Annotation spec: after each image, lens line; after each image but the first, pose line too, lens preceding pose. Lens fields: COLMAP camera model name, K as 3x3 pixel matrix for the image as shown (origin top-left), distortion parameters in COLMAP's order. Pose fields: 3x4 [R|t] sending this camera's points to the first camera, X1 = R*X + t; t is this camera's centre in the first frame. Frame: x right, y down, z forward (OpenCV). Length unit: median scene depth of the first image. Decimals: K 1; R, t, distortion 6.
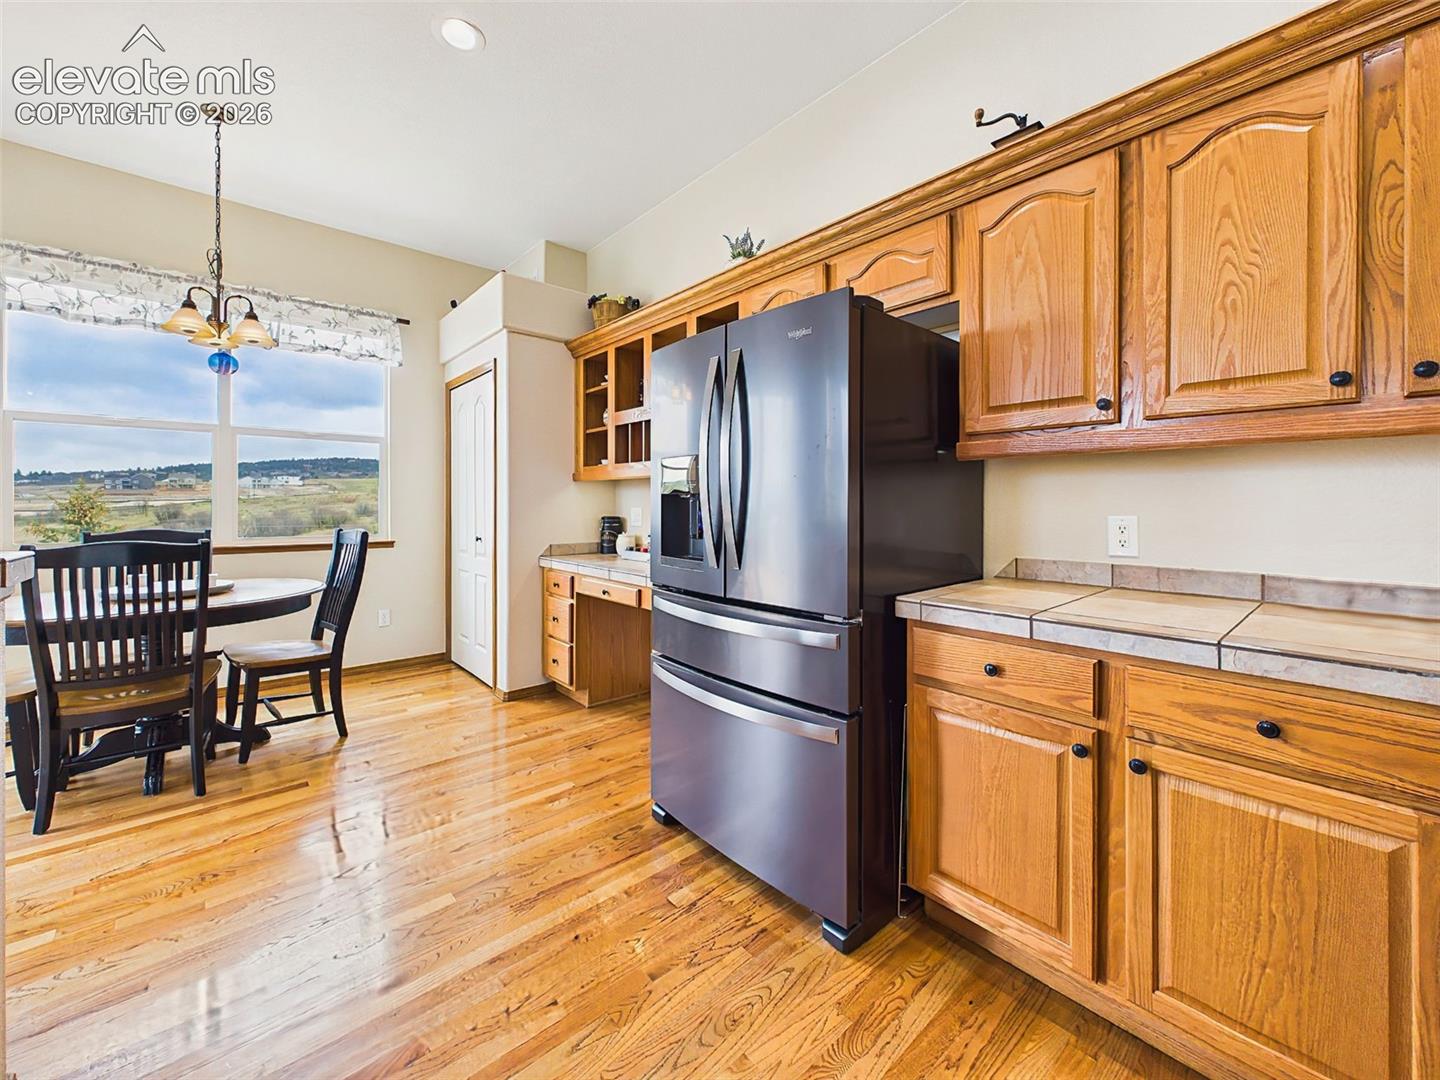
lens RADIAL K [[574.6, 0, 716.9], [0, 574.6, 505.8], [0, 0, 1]] dist [-0.000073, 0.000308]
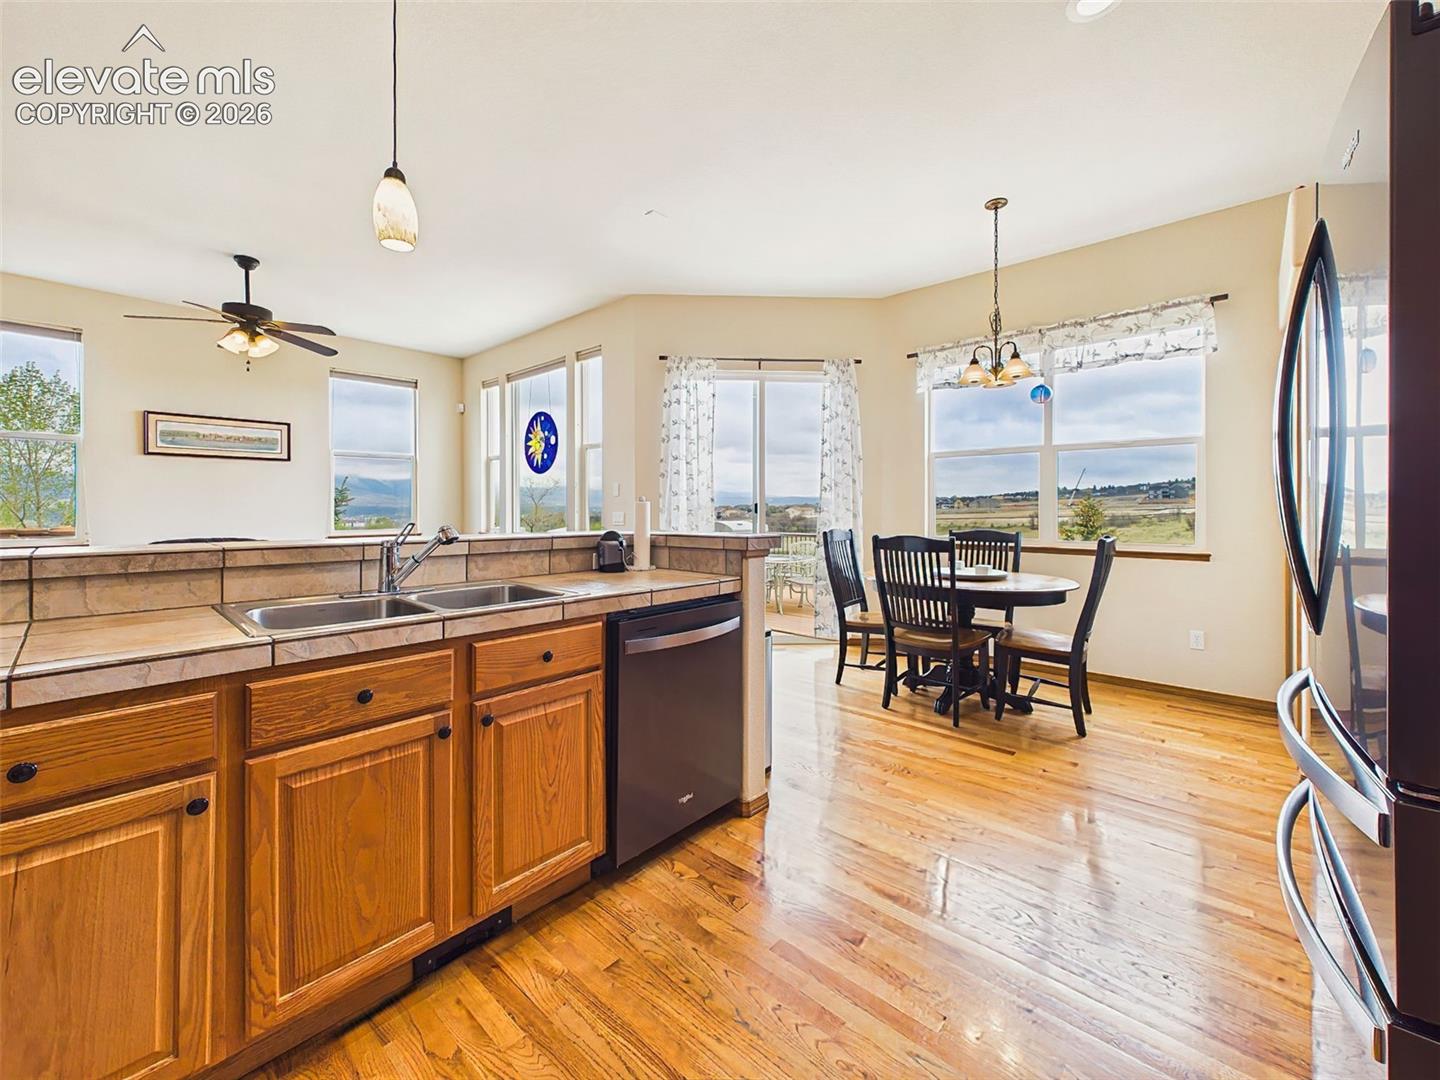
lens RADIAL K [[574.6, 0, 724.2], [0, 574.6, 514.5], [0, 0, 1]] dist [-0.000073, 0.000308]
pose [[0.119714, 0.006642, -0.992786, 0.320410], [-0.004906, 0.999969, 0.006099, -0.000973], [0.992796, 0.004140, 0.119743, 0.250556]]
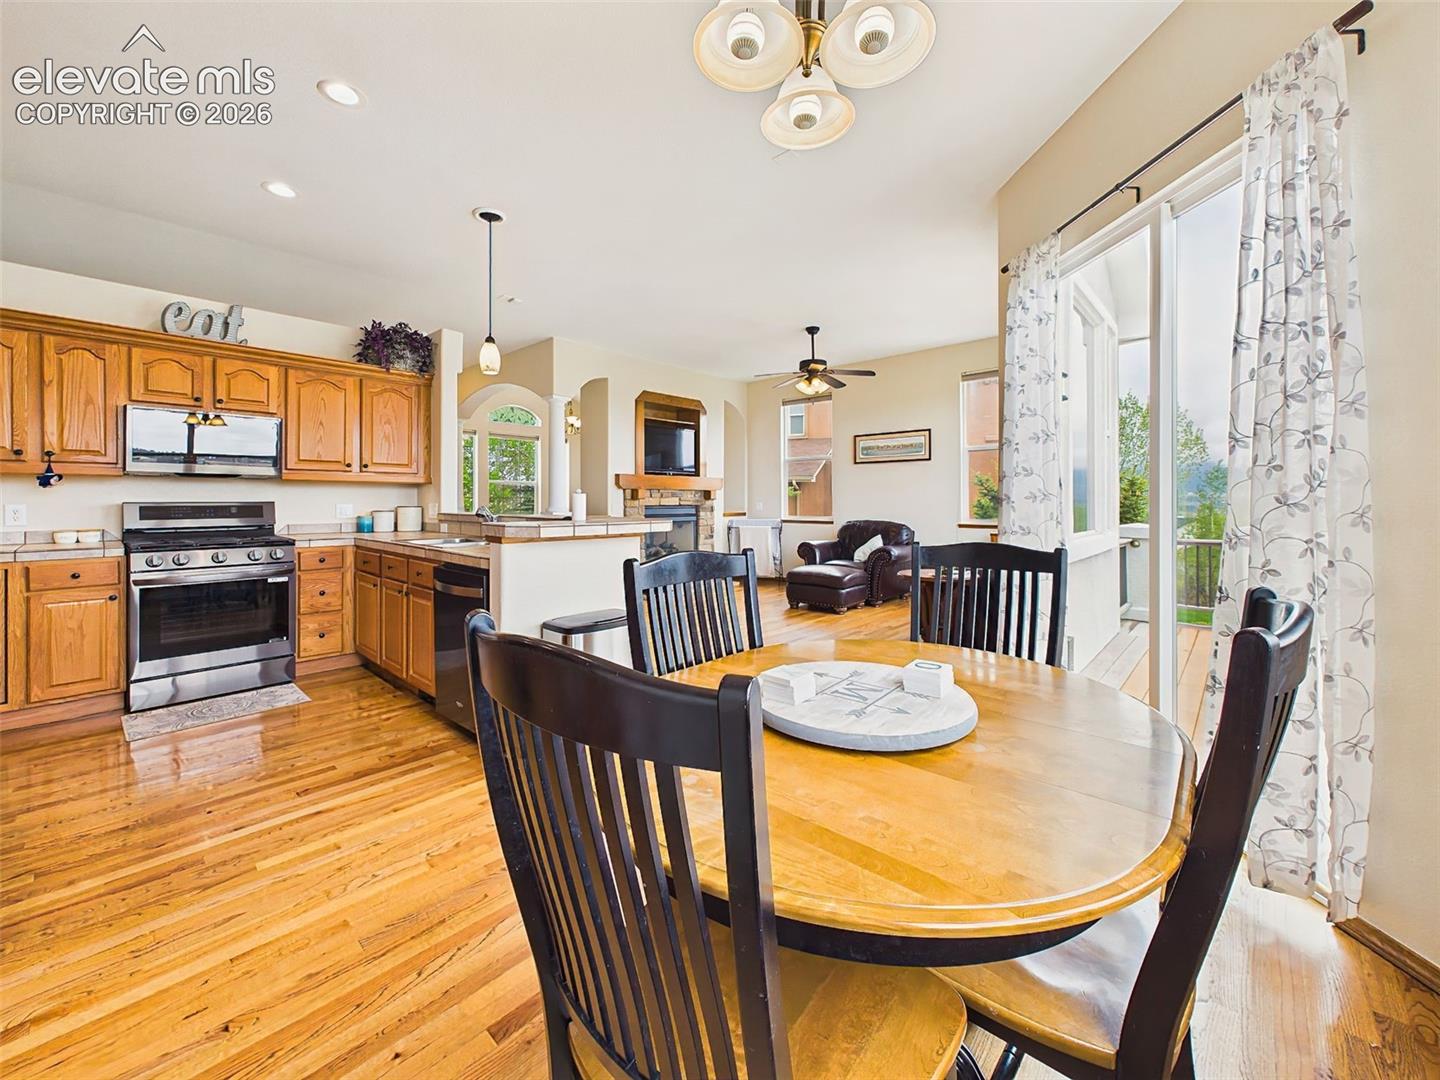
lens RADIAL K [[574.6, 0, 716.1], [0, 574.6, 502.0], [0, 0, 1]] dist [-0.000073, 0.000308]
pose [[-0.994520, -0.001628, -0.104532, -0.766038], [-0.002631, 0.999952, 0.009466, -0.011784], [0.104511, 0.009689, -0.994476, 1.372609]]
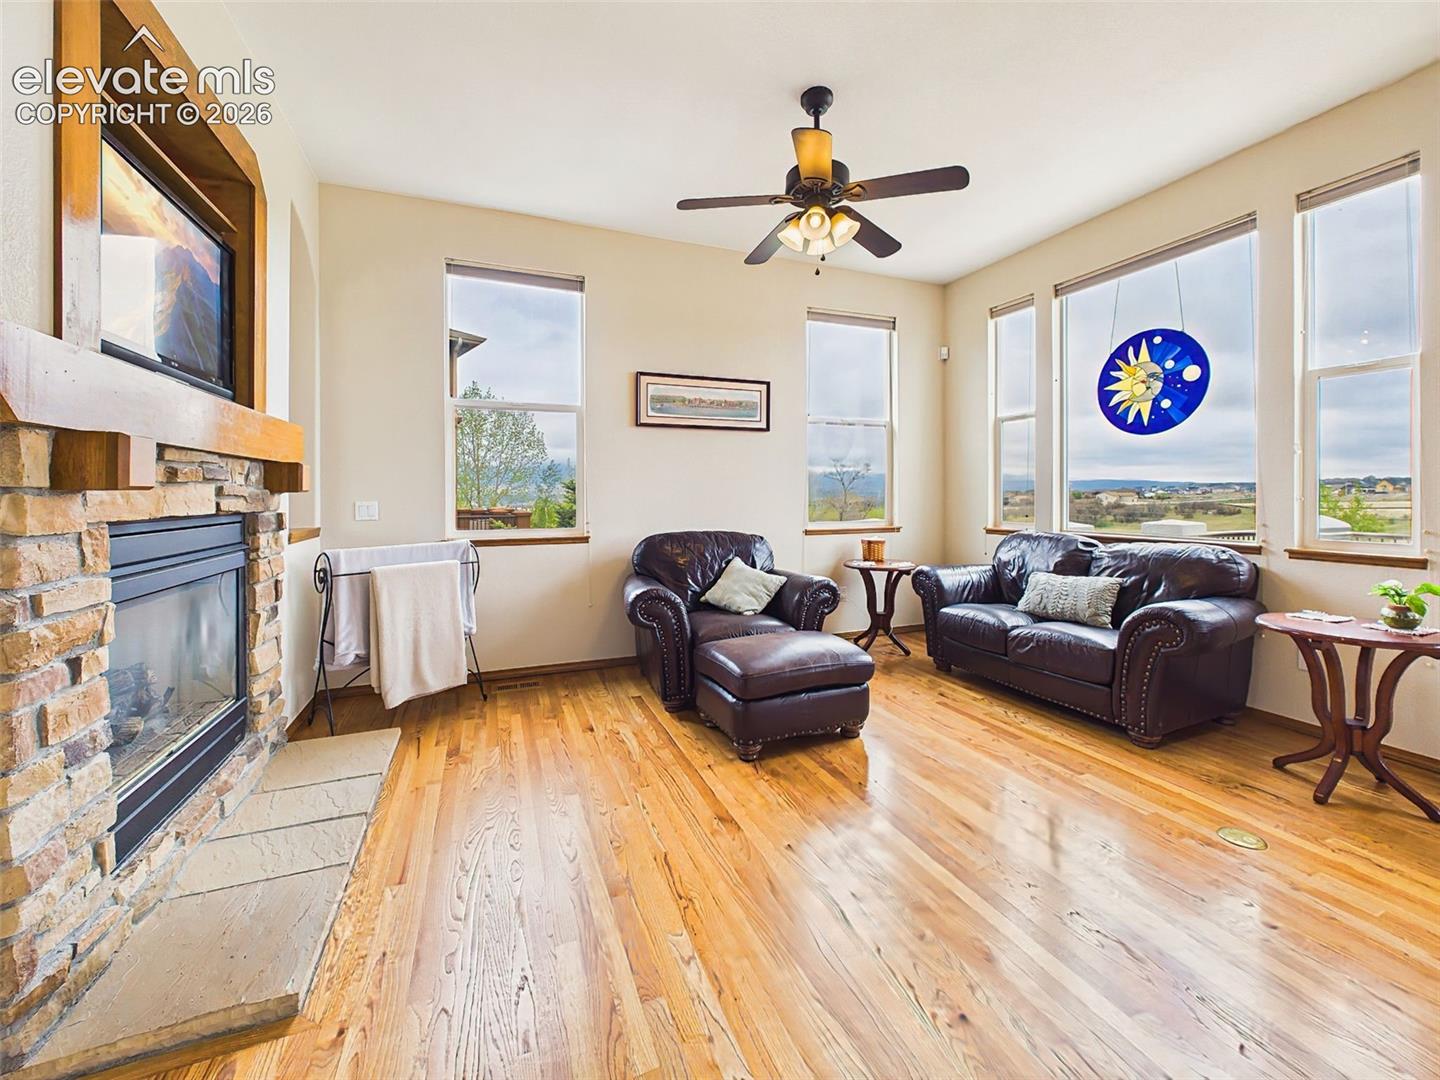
lens RADIAL K [[574.6, 0, 730.0], [0, 574.6, 495.8], [0, 0, 1]] dist [-0.000073, 0.000308]
pose [[-0.331994, 0.000126, -0.943281, -0.412580], [-0.007605, 0.999967, 0.002810, 0.001921], [0.943251, 0.008106, -0.331982, -0.656209]]
